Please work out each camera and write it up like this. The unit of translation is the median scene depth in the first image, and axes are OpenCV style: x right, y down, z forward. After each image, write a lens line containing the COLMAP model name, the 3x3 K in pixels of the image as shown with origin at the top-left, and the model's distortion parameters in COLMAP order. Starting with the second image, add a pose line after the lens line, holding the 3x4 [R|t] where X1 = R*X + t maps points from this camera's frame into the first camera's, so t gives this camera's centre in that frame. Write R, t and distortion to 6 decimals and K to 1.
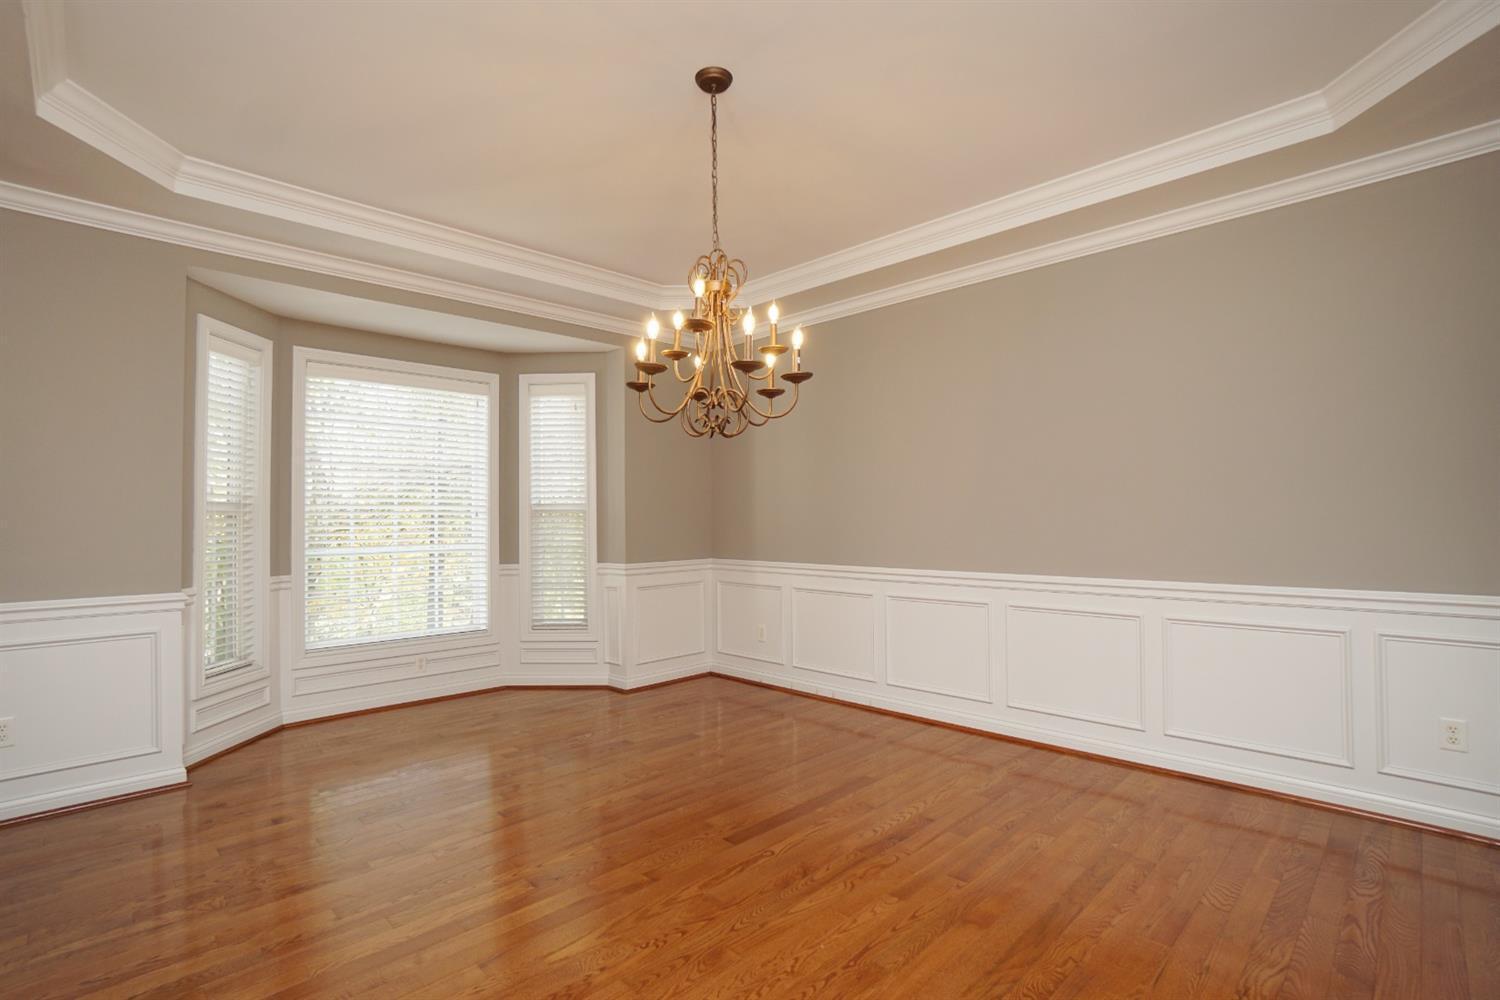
lens RADIAL K [[684.4, 0, 738.1], [0, 684.4, 503.6], [0, 0, 1]] dist [-0.025957, 0.000367]
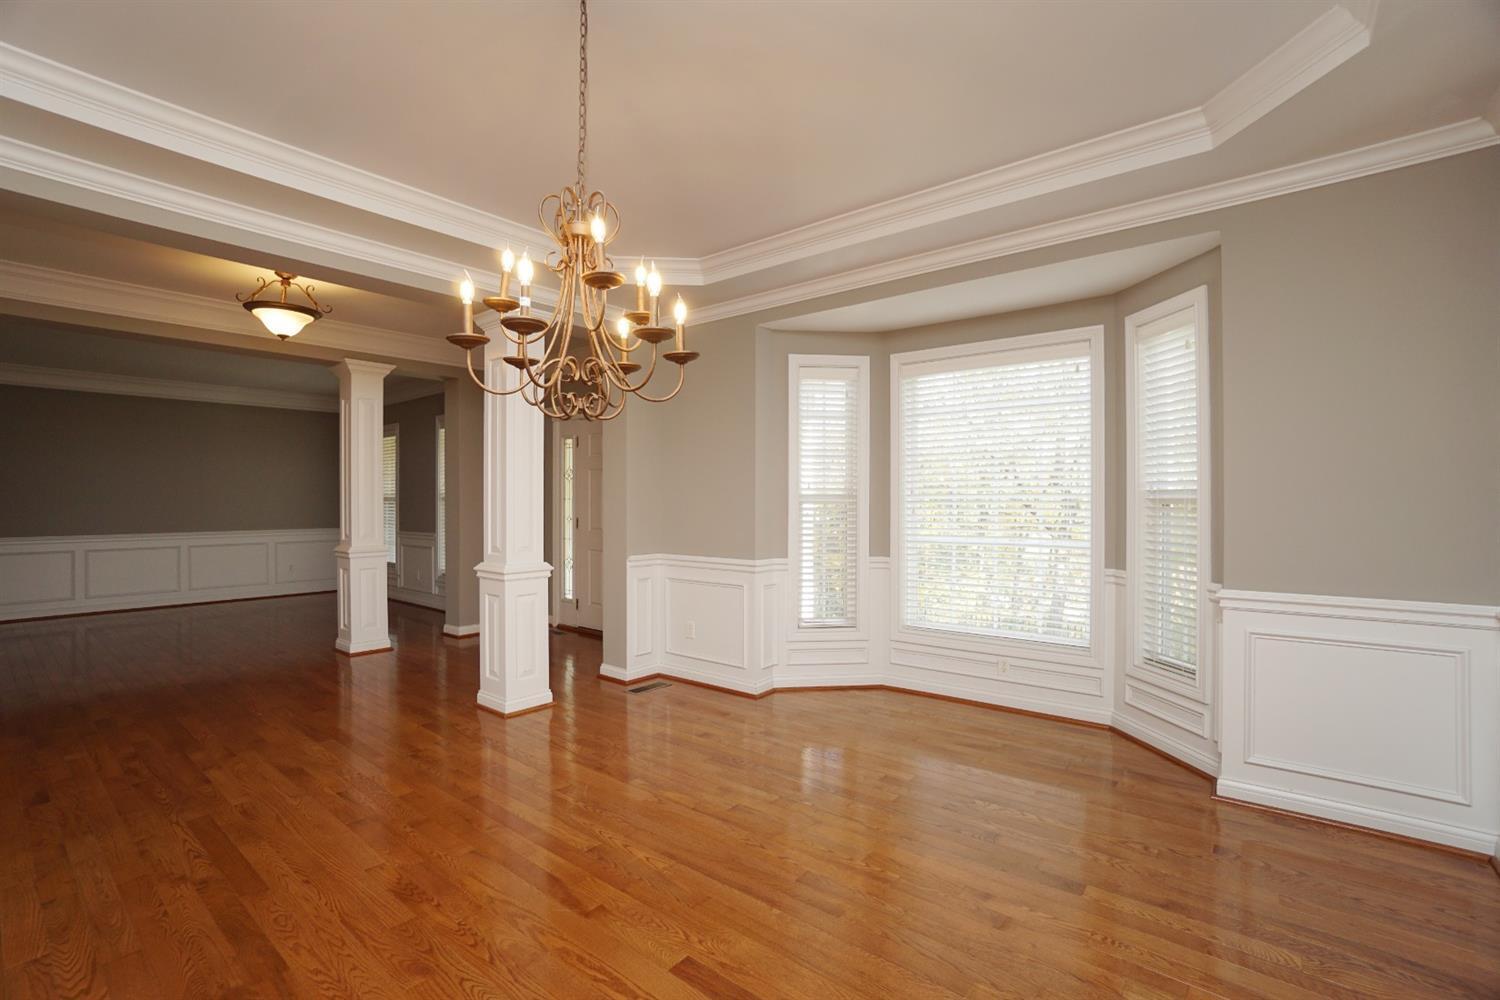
lens RADIAL K [[672.0, 0, 749.8], [0, 672.0, 511.3], [0, 0, 1]] dist [-0.091280, 0.027367]
pose [[0.134191, 0.012786, -0.990873, 0.386072], [0.018319, 0.999714, 0.015381, 0.005198], [0.990786, -0.020216, 0.133918, 0.571593]]
